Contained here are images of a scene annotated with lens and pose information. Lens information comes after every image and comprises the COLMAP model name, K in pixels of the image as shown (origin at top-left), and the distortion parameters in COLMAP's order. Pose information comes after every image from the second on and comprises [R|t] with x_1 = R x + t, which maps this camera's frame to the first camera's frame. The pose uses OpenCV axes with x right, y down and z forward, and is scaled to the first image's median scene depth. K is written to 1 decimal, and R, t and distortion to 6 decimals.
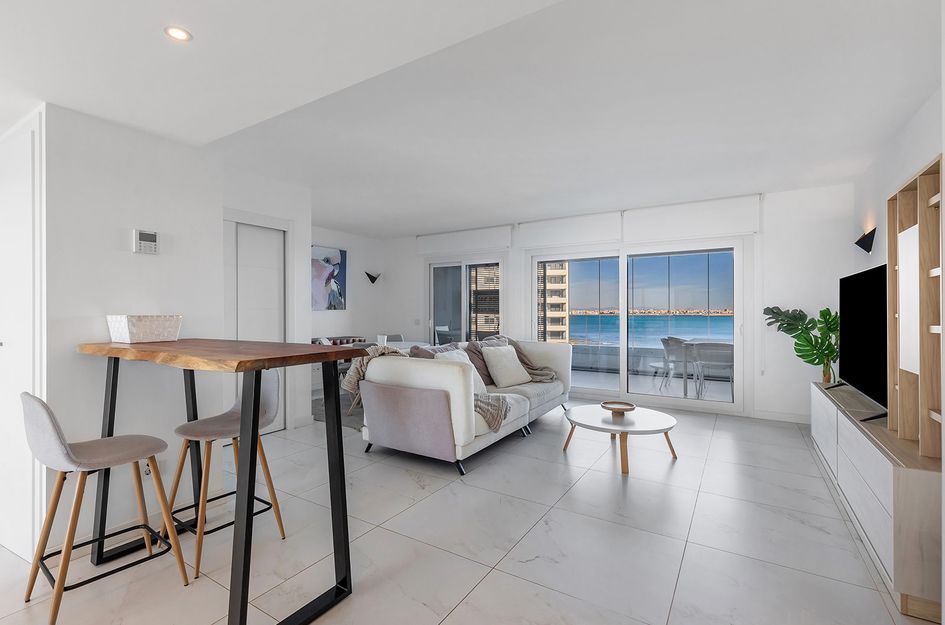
lens RADIAL K [[427.2, 0, 472.5], [0, 427.2, 312.5], [0, 0, 1]] dist [0.001776, 0.000091]
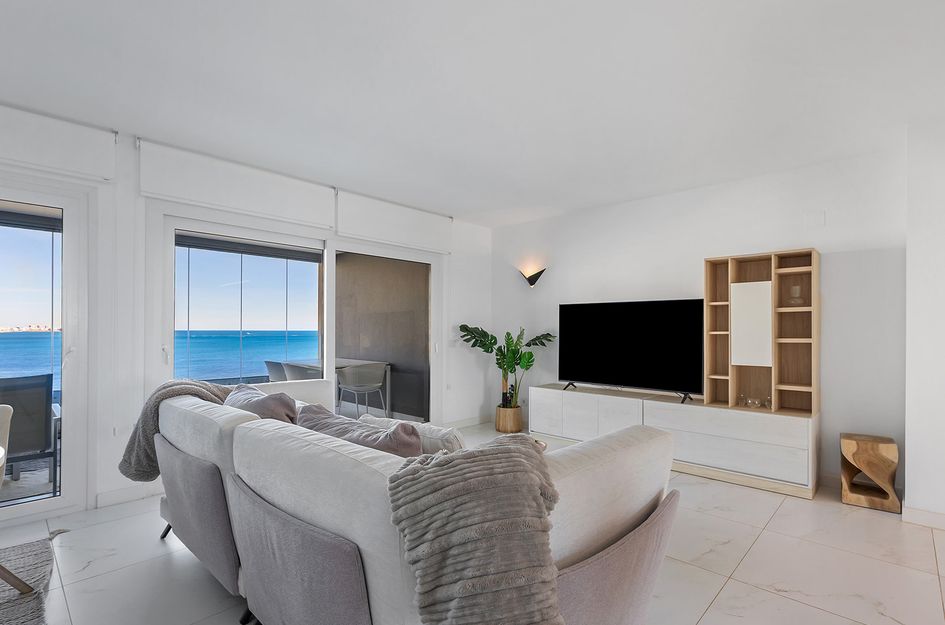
lens RADIAL K [[452.3, 0, 475.5], [0, 452.3, 333.4], [0, 0, 1]] dist [0.002347, 0.000456]
pose [[0.203588, -0.002227, 0.979054, -0.420528], [-0.005288, 0.999980, 0.003375, 0.004776], [-0.979042, -0.005864, 0.203573, 0.735735]]
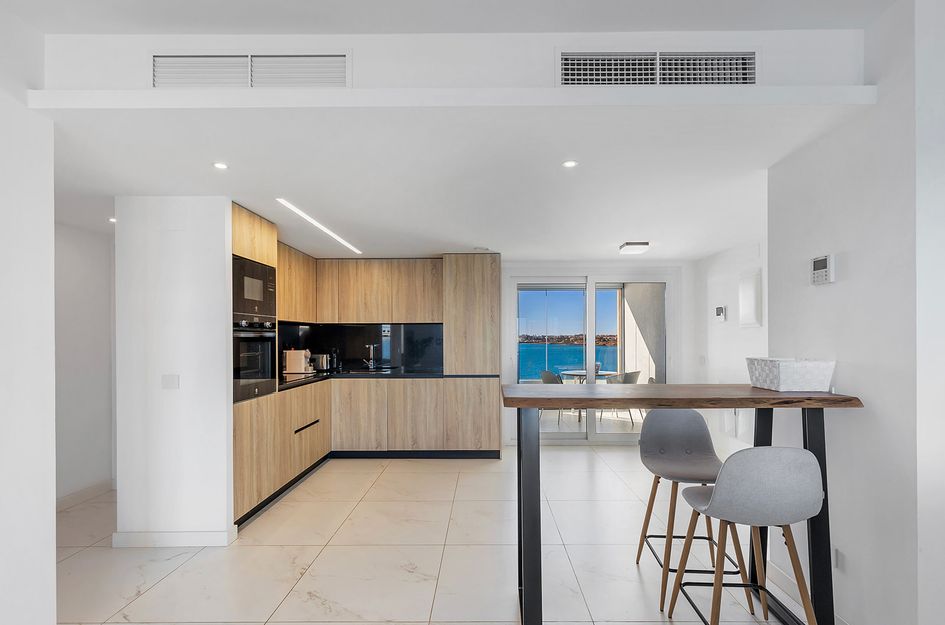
lens RADIAL K [[436.3, 0, 484.5], [0, 436.3, 337.1], [0, 0, 1]] dist [0.000261, 0.000144]
pose [[-0.850026, 0.002758, -0.526734, 0.112966], [0.001496, 0.999995, 0.002821, -0.020421], [0.526739, 0.001610, -0.850026, 0.693556]]
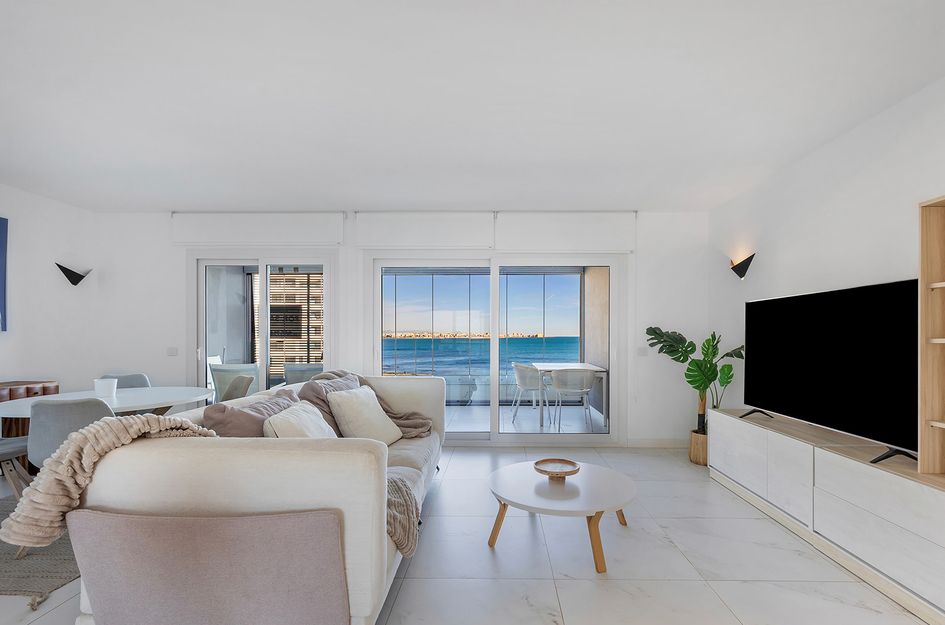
lens RADIAL K [[441.8, 0, 496.4], [0, 441.8, 336.0], [0, 0, 1]] dist [0.003500, 0.000536]
pose [[0.851237, -0.000883, 0.524781, -0.108063], [0.000329, 0.999999, 0.001148, -0.001272], [-0.524782, -0.000805, 0.851236, 0.337051]]
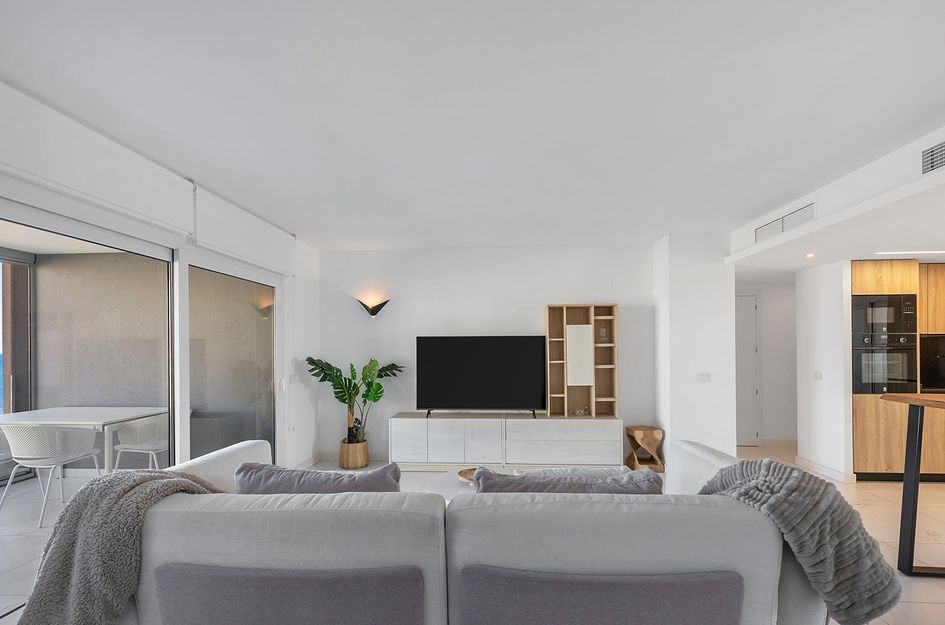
lens RADIAL K [[450.0, 0, 469.1], [0, 450.0, 346.9], [0, 0, 1]] dist [0.003335, 0.000304]
pose [[-0.473348, 0.006017, 0.880855, -0.372742], [0.009003, 0.999957, -0.001993, -0.031168], [-0.880830, 0.006987, -0.473382, 1.164810]]
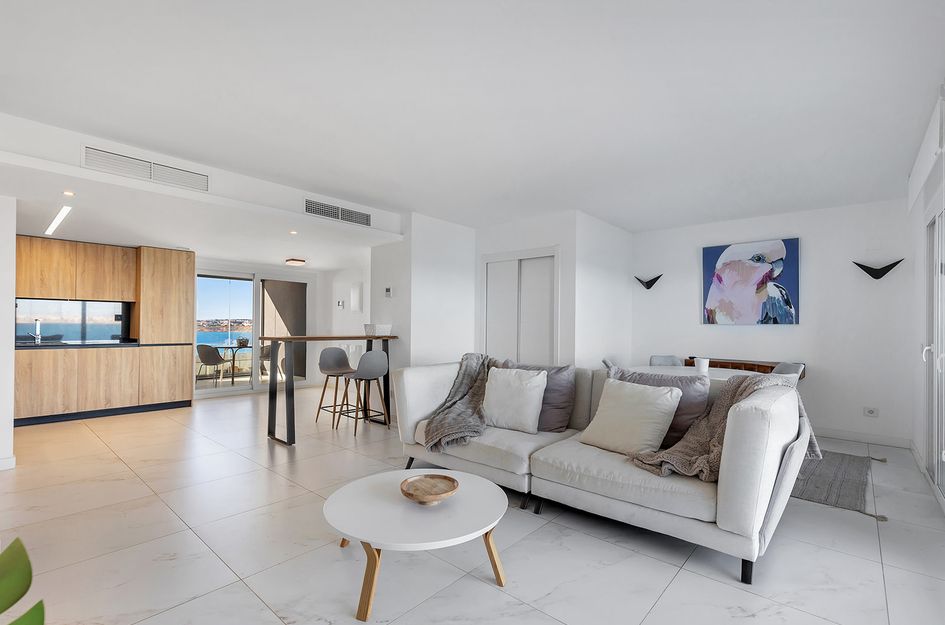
lens RADIAL K [[430.4, 0, 474.3], [0, 430.4, 322.1], [0, 0, 1]] dist [0.001790, 0.000296]
pose [[-0.160940, -0.007805, -0.986933, 0.722035], [-0.012891, 0.999900, -0.005805, 0.001761], [0.986880, 0.011788, -0.161025, 0.923349]]
